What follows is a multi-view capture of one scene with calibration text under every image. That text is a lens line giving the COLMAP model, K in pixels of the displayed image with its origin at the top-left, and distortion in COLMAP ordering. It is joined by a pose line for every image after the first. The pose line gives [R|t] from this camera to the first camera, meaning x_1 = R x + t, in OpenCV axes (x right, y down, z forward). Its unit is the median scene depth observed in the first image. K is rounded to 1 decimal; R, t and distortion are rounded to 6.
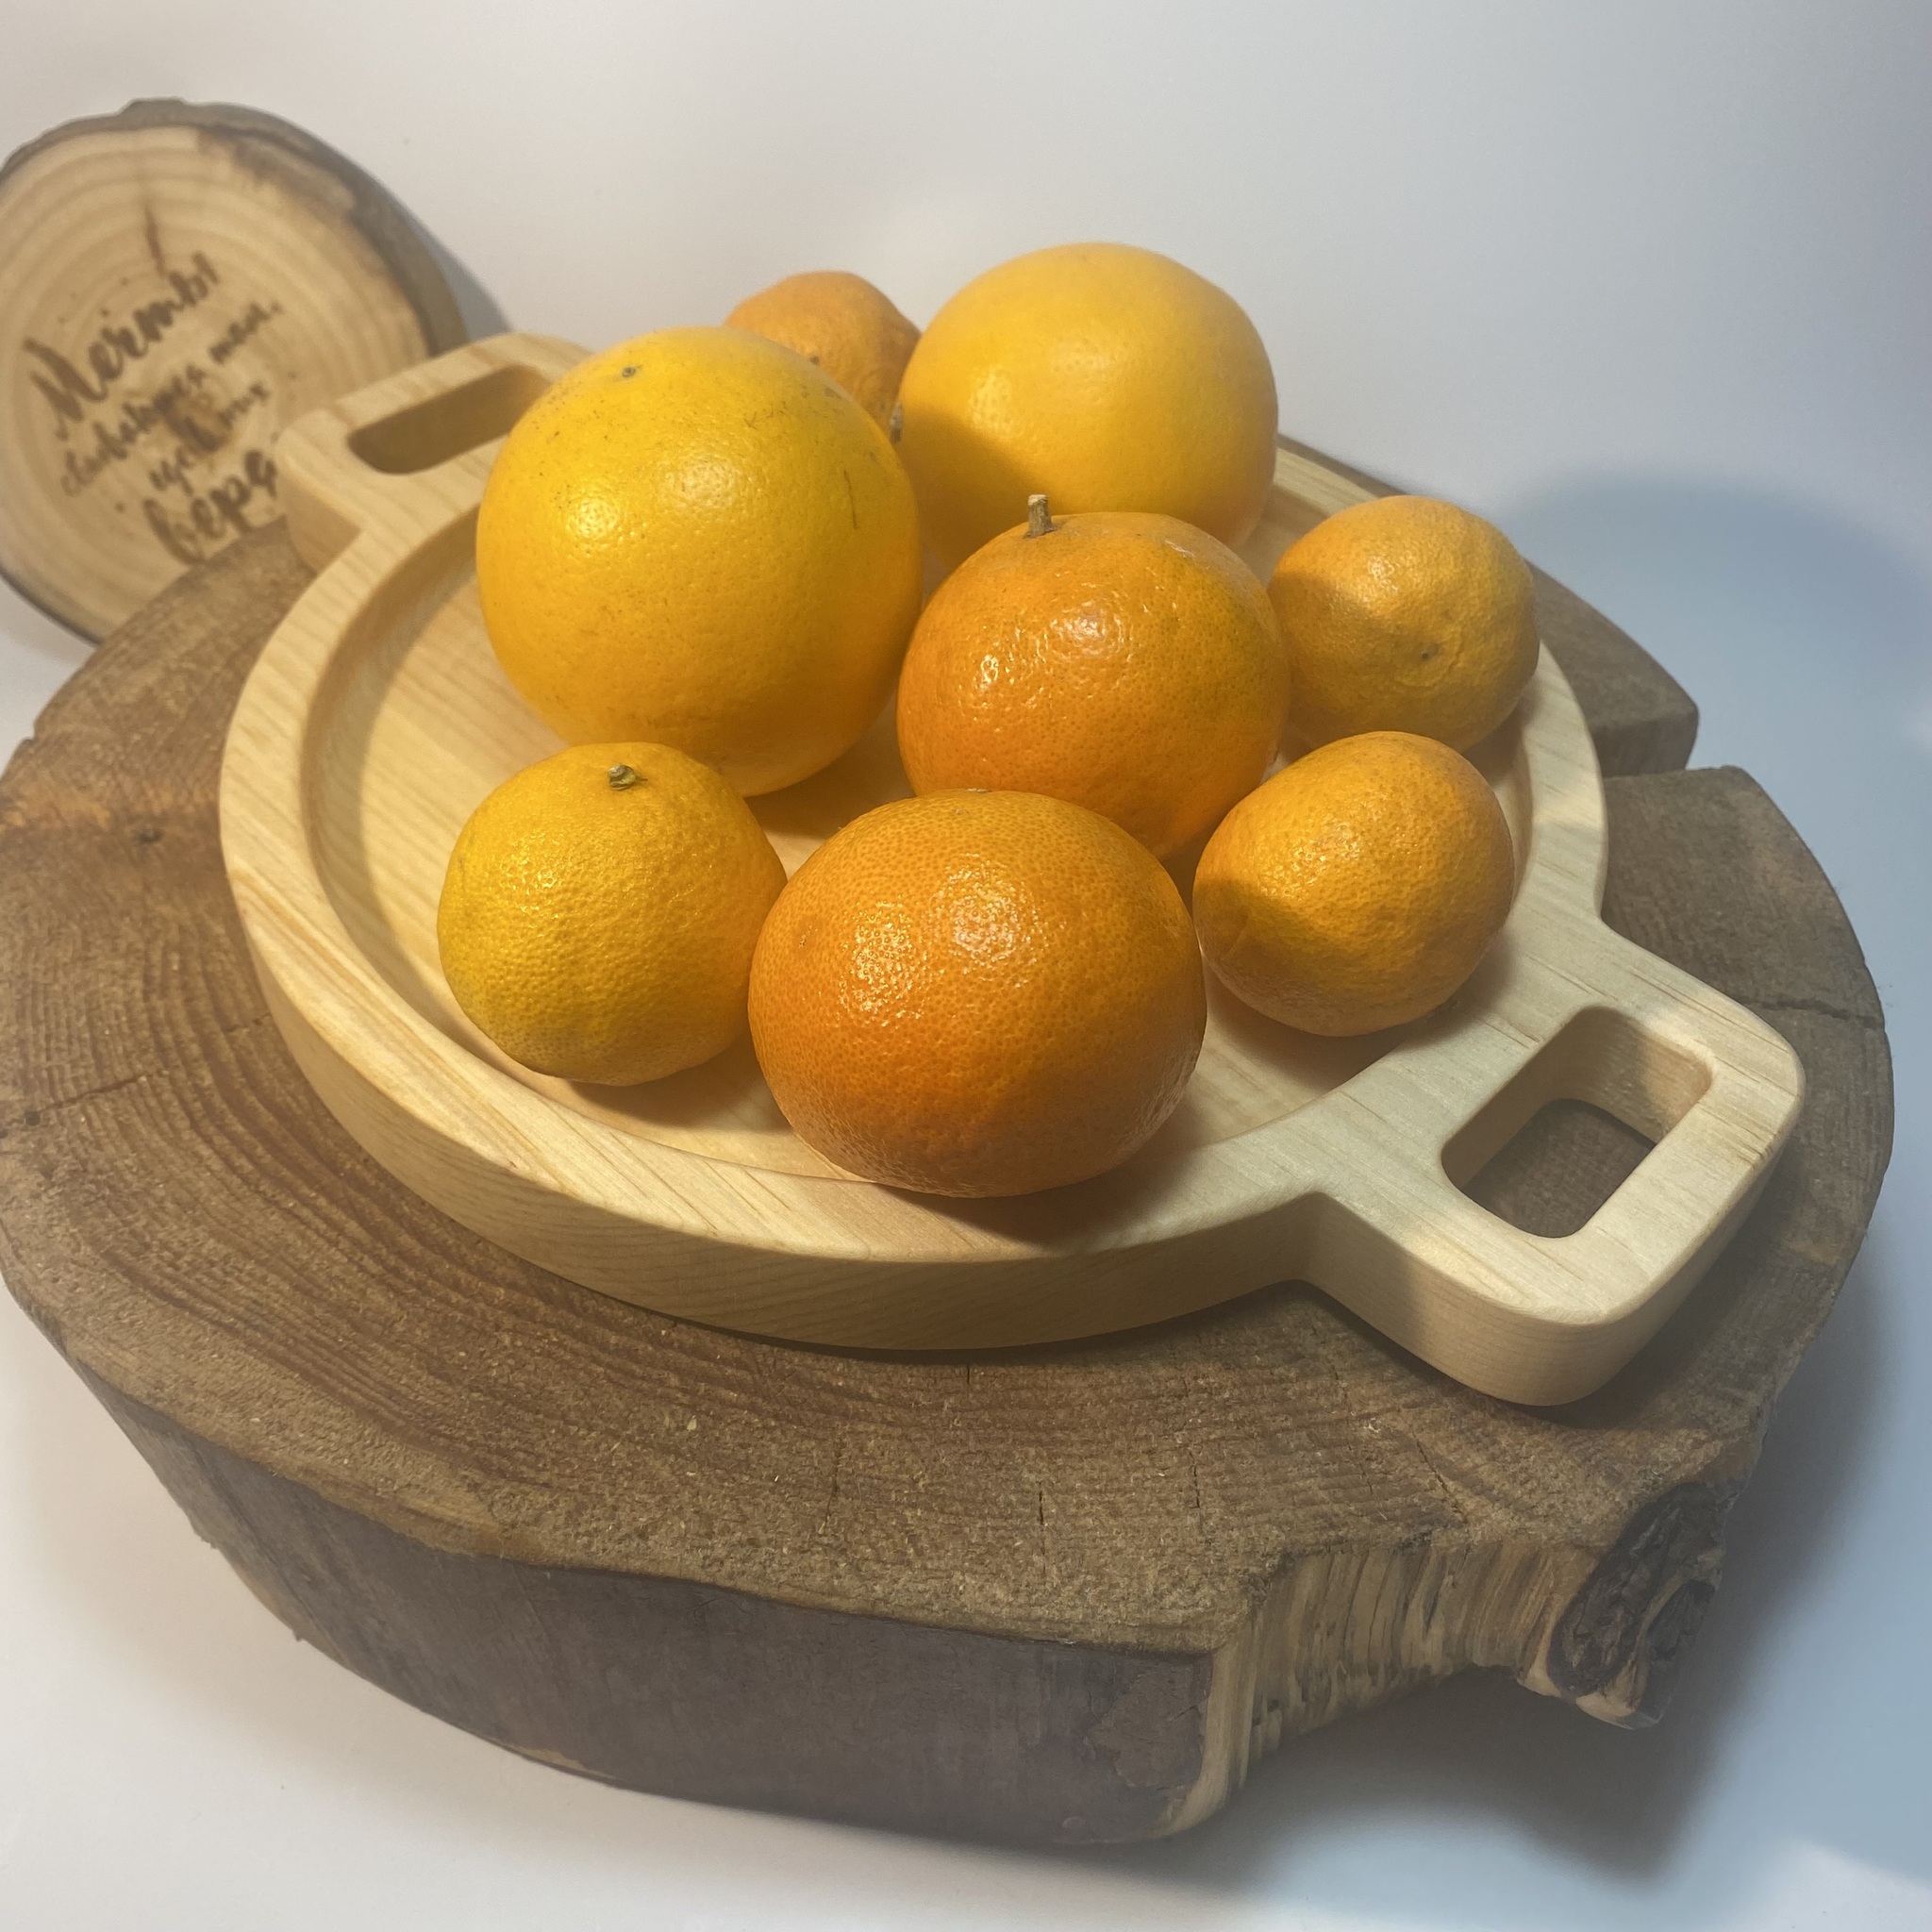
lens RADIAL K [[1997.7, 0, 955.6], [0, 1997.7, 962.9], [0, 0, 1]] dist [0.117615, -0.394536]
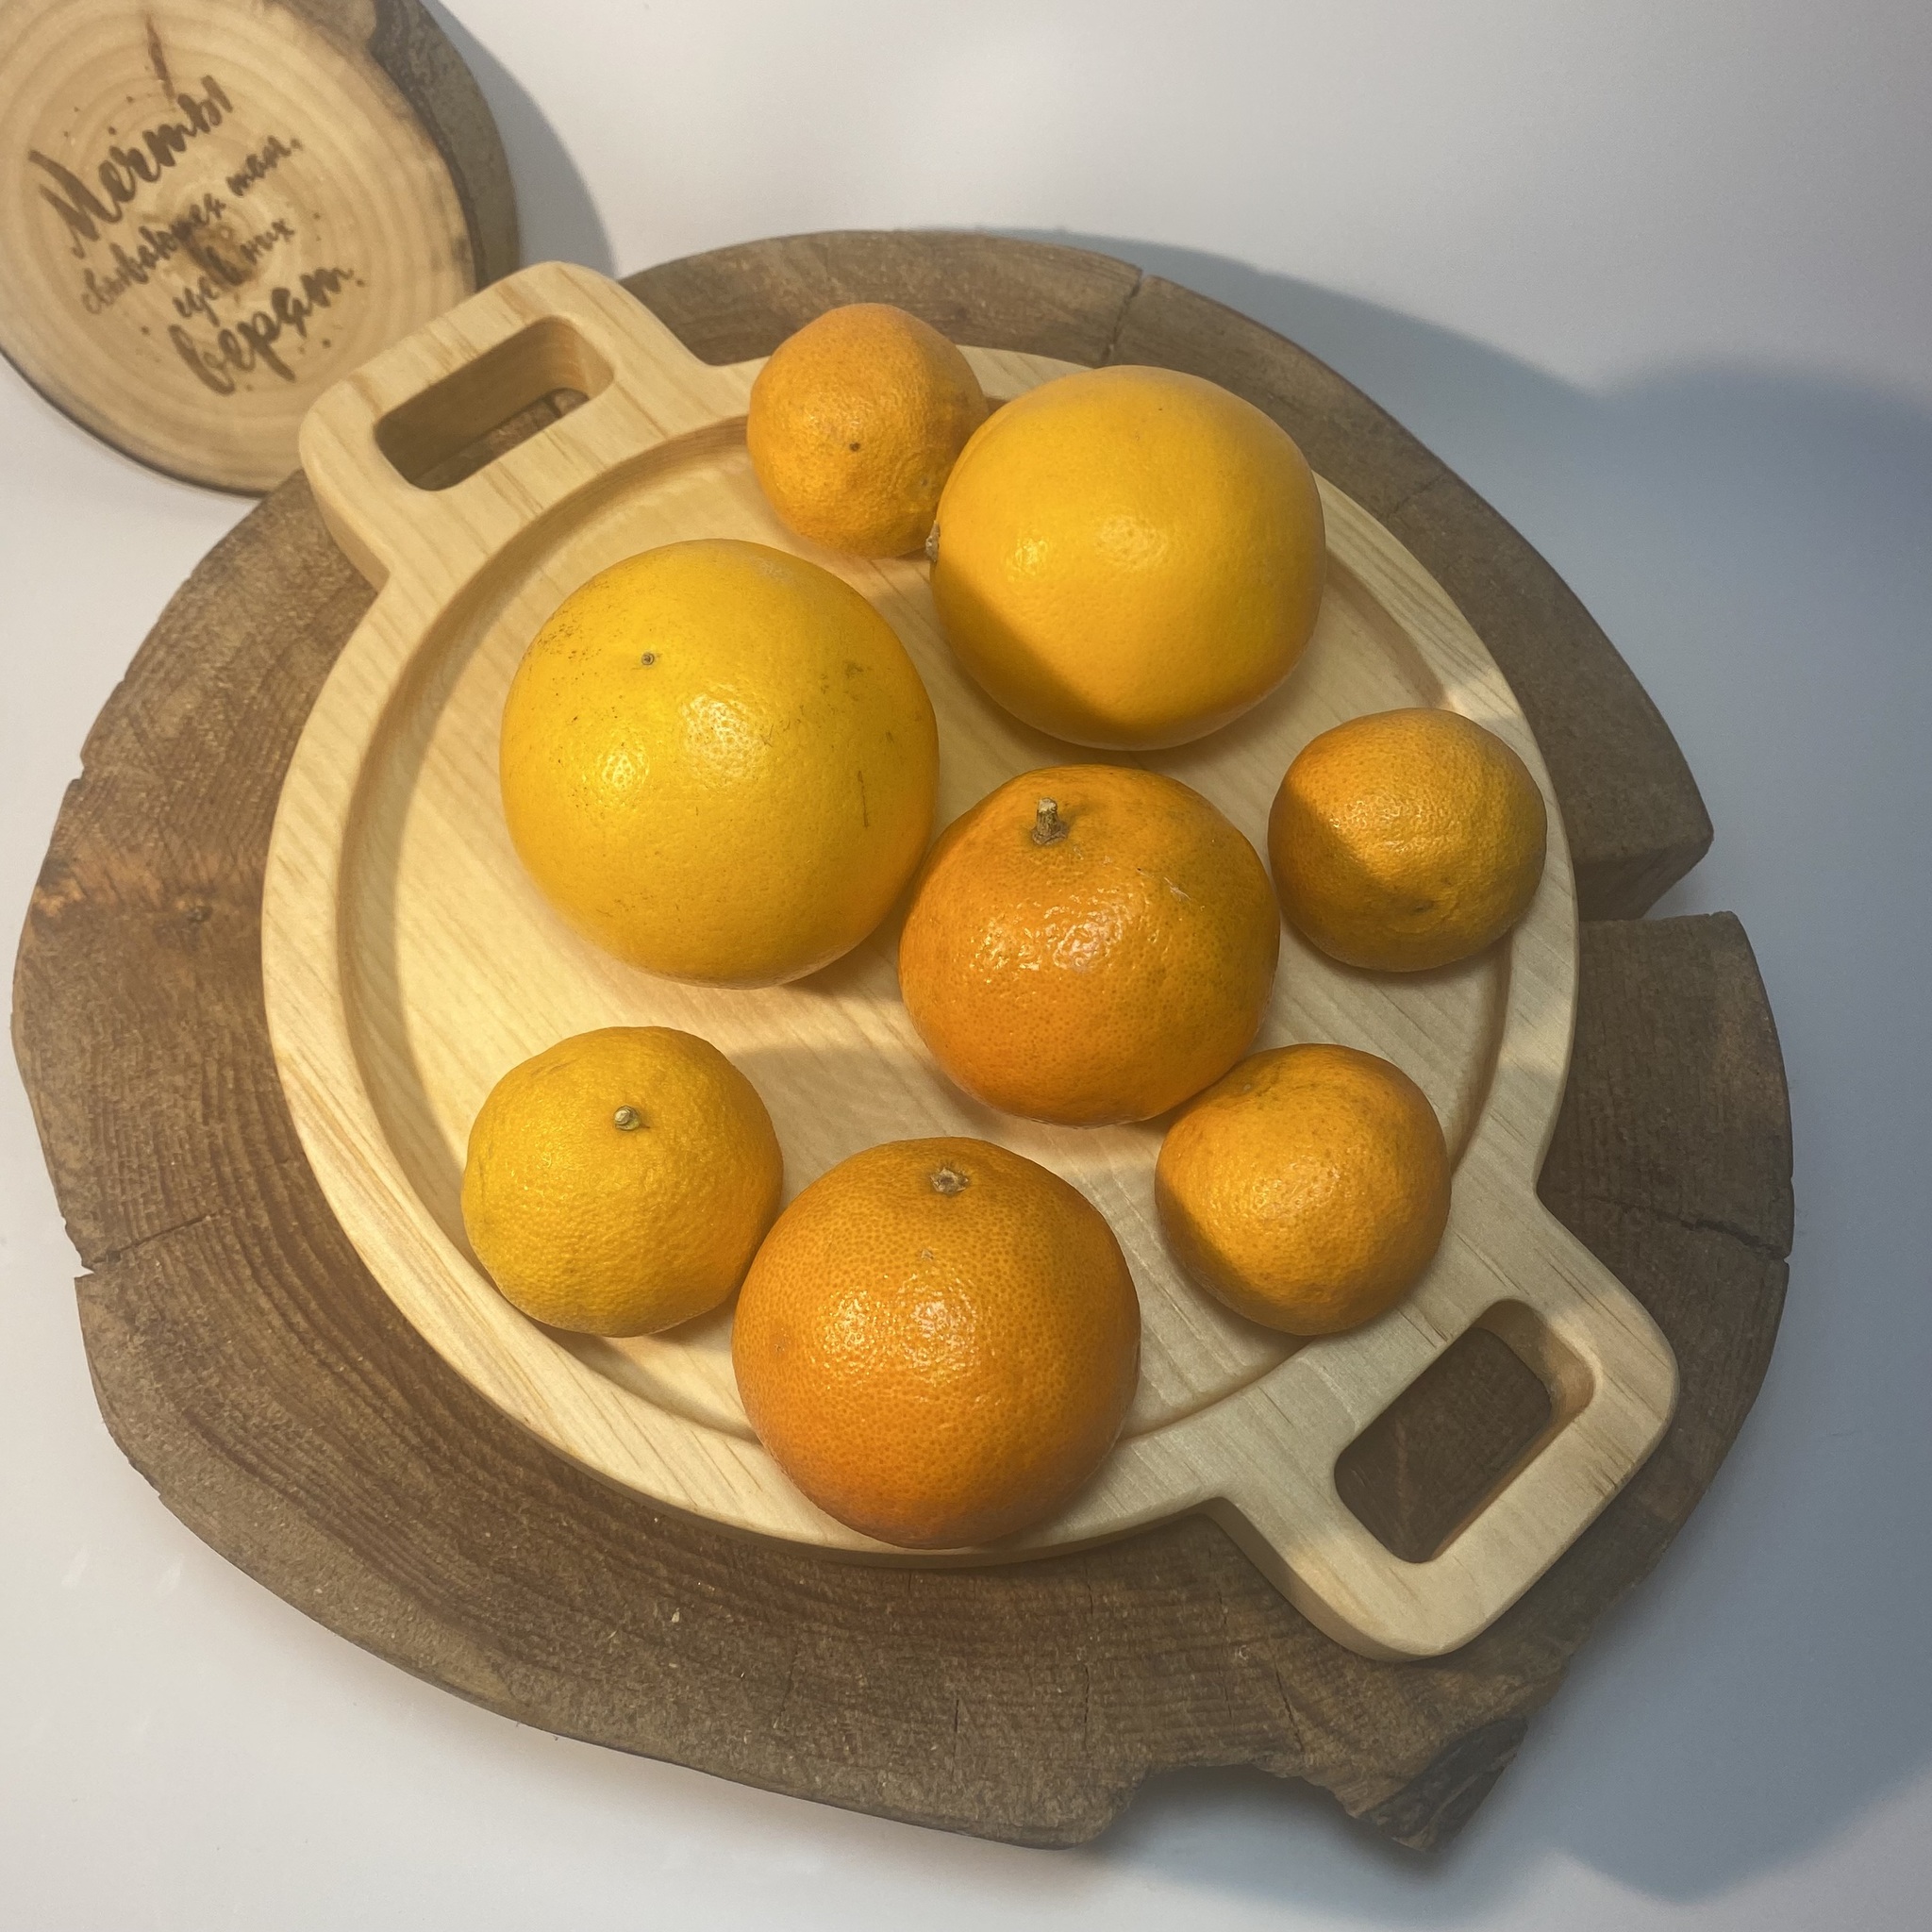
lens RADIAL K [[1996.5, 0, 957.6], [0, 1996.5, 959.6], [0, 0, 1]] dist [0.051324, -0.176764]
pose [[0.995871, 0.089170, -0.017049, 0.021555], [-0.076023, 0.921752, 0.380254, -0.579800], [0.049622, -0.377388, 0.924725, 0.043911]]
